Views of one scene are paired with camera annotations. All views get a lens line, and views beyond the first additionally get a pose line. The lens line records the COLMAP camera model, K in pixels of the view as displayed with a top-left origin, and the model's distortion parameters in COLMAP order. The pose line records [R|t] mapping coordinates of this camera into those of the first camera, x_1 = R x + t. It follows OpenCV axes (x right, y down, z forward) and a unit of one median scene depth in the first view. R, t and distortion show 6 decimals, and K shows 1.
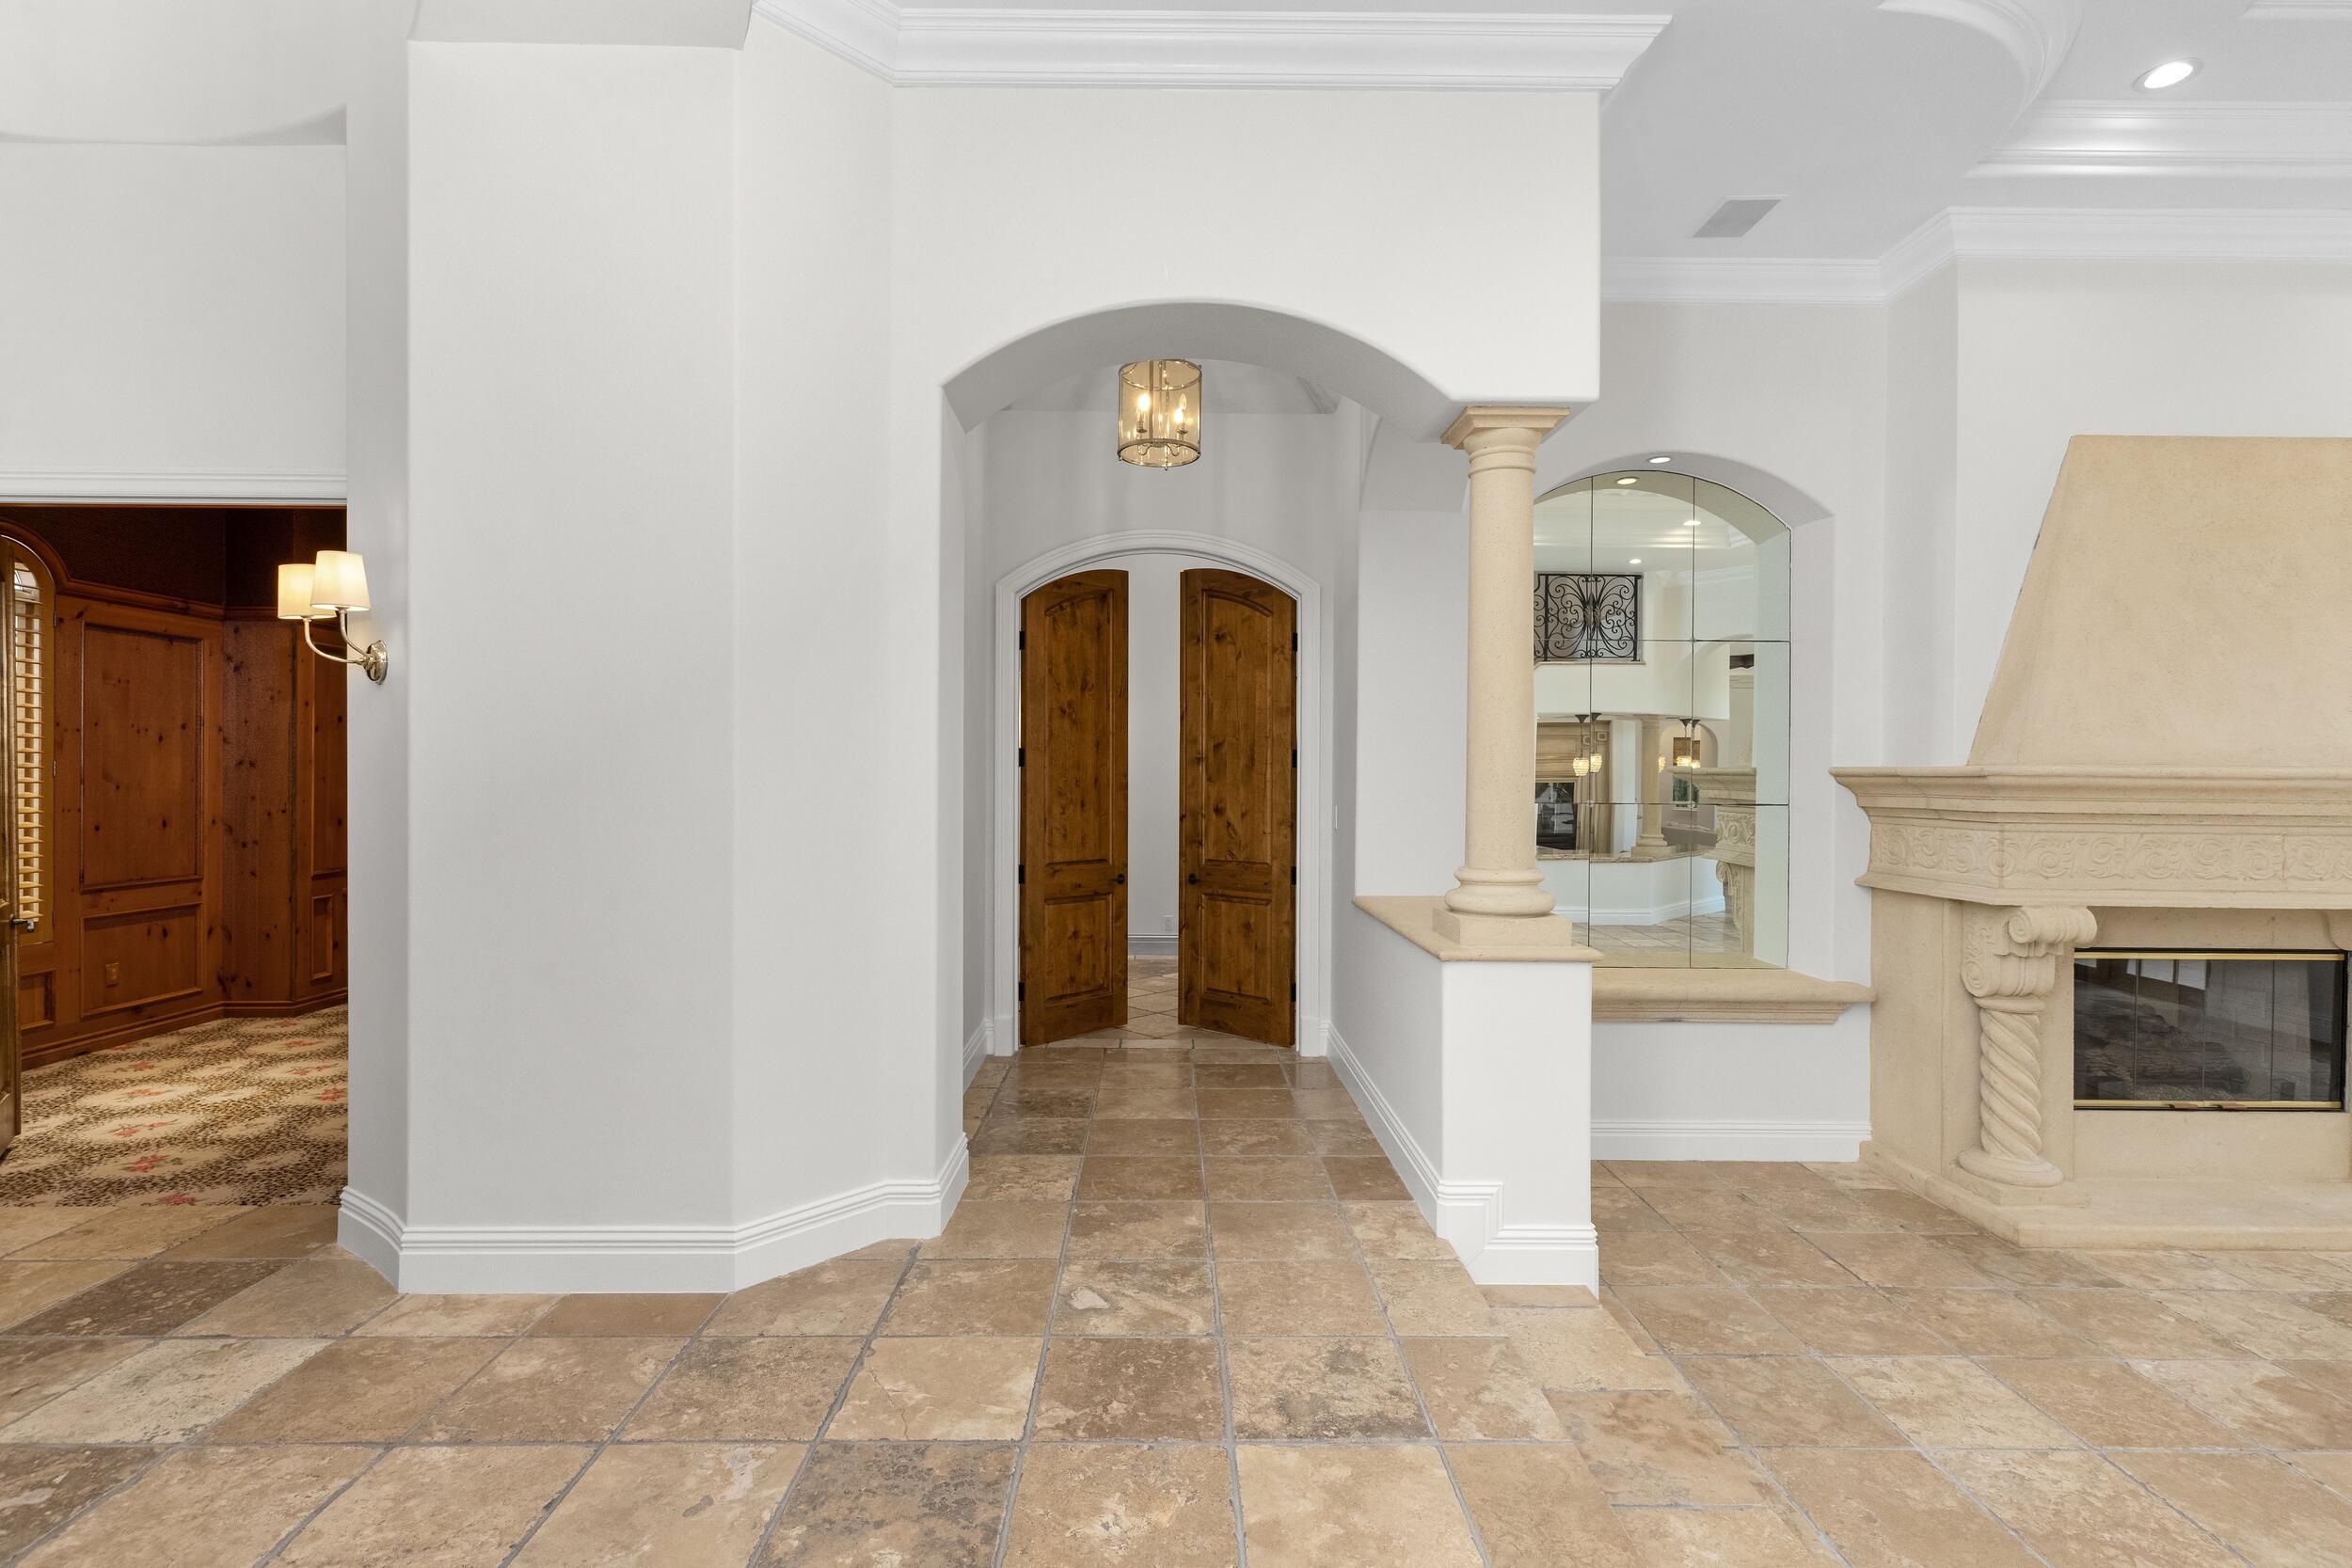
lens RADIAL K [[1099.1, 0, 1176.9], [0, 1099.1, 777.0], [0, 0, 1]] dist [0.005199, 0.000790]
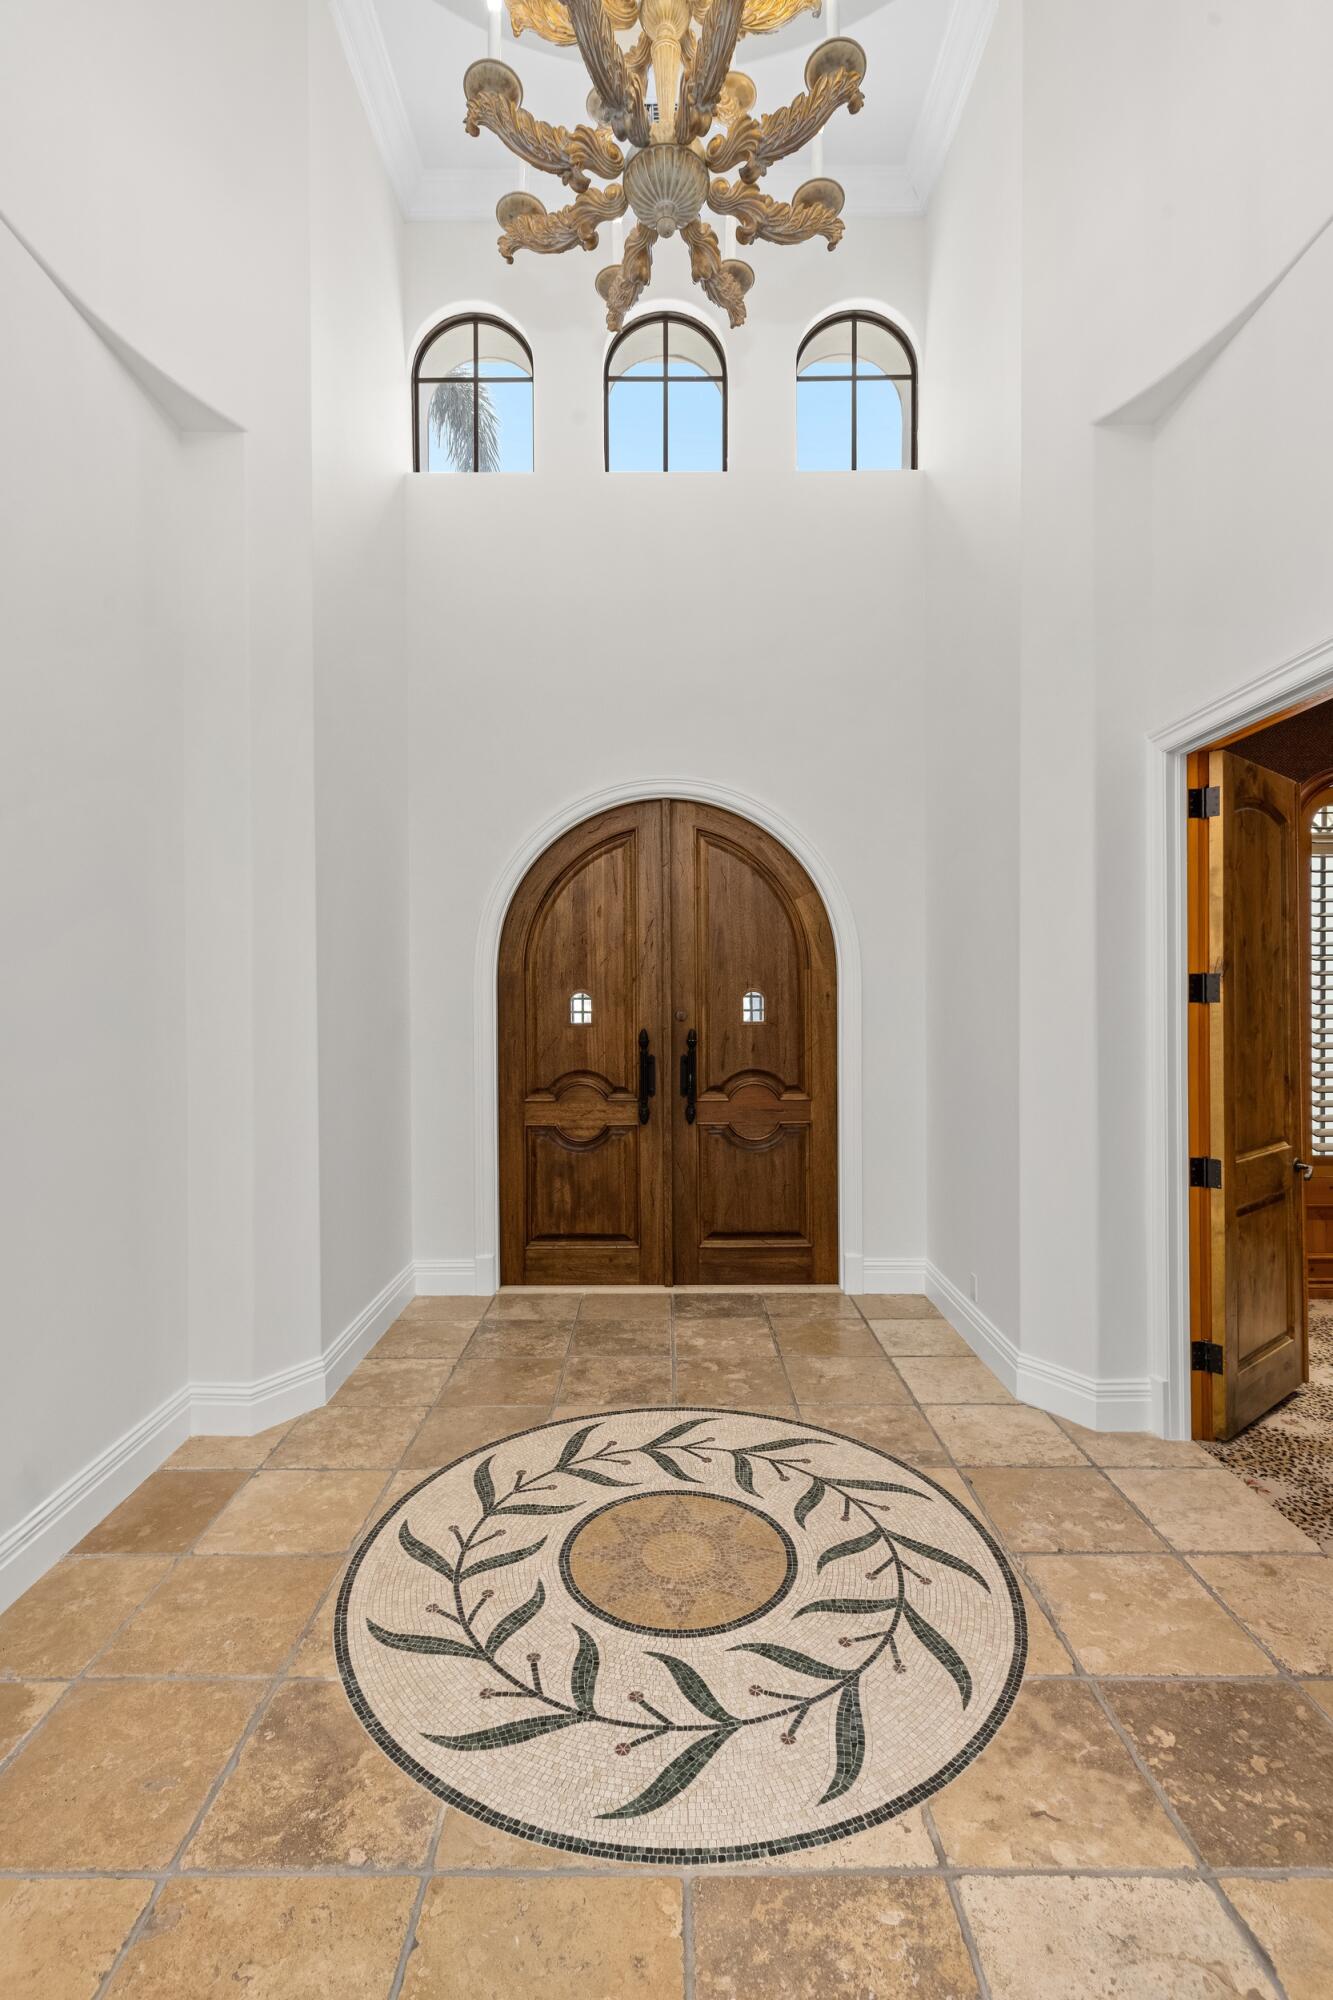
lens RADIAL K [[911.3, 0, 666.5], [0, 911.3, 1000.0], [0, 0, 1]] dist [0.002325, 0.001137]
pose [[-0.011204, -0.001442, -0.999936, -0.219563], [0.005769, 0.999982, -0.001507, -0.018731], [0.999921, -0.005785, -0.011195, 0.425592]]
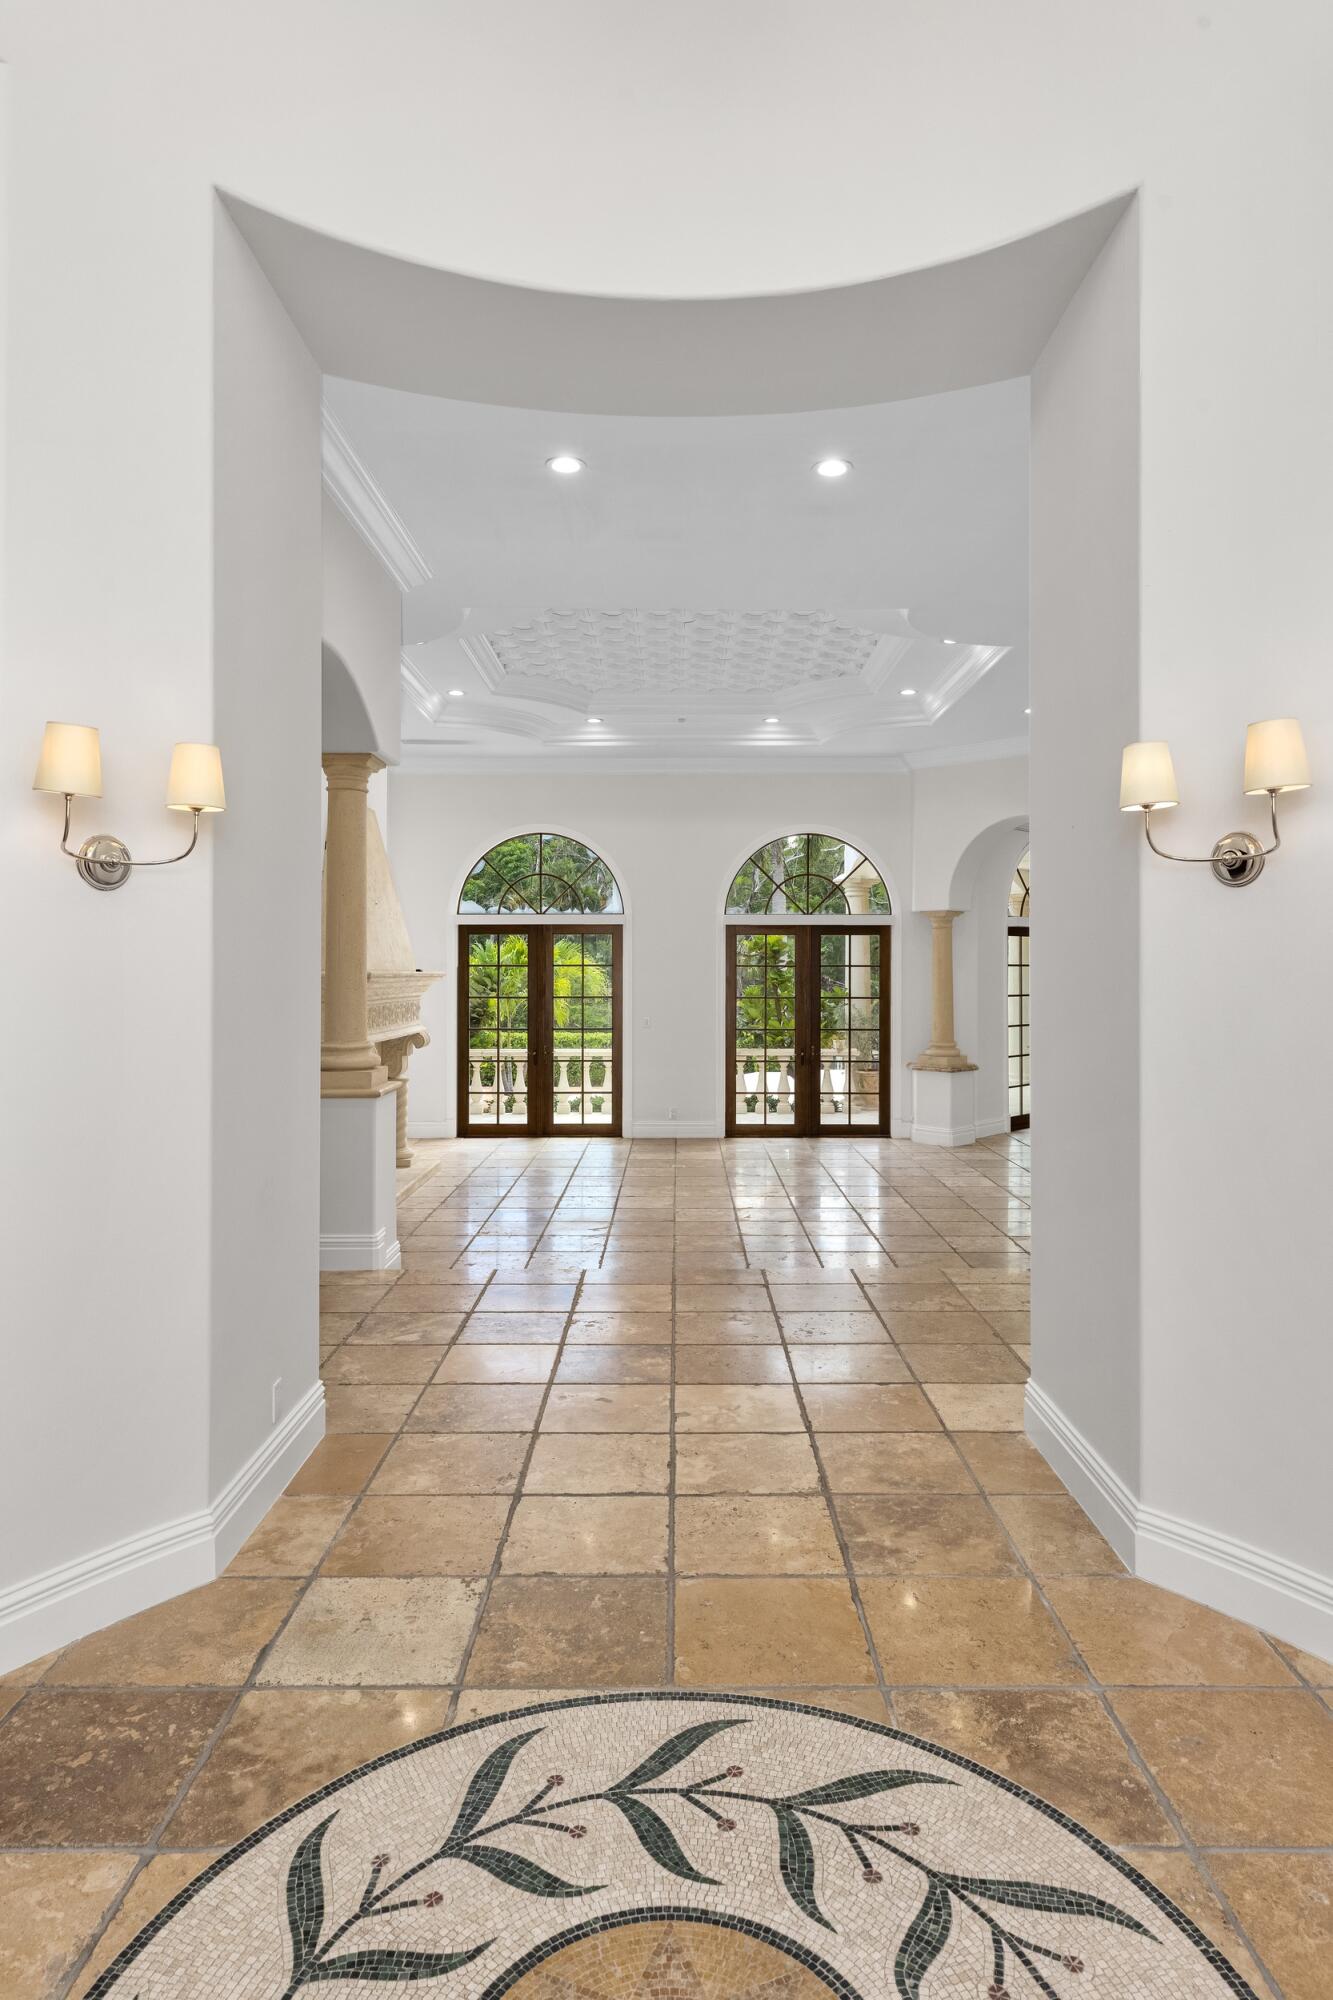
lens RADIAL K [[1159.0, 0, 670.6], [0, 1159.0, 965.3], [0, 0, 1]] dist [0.013560, 0.000272]
pose [[0.016429, -0.003689, 0.999858, -1.122339], [0.001279, 0.999992, 0.003669, -0.024492], [-0.999864, 0.001218, 0.016434, 0.417984]]
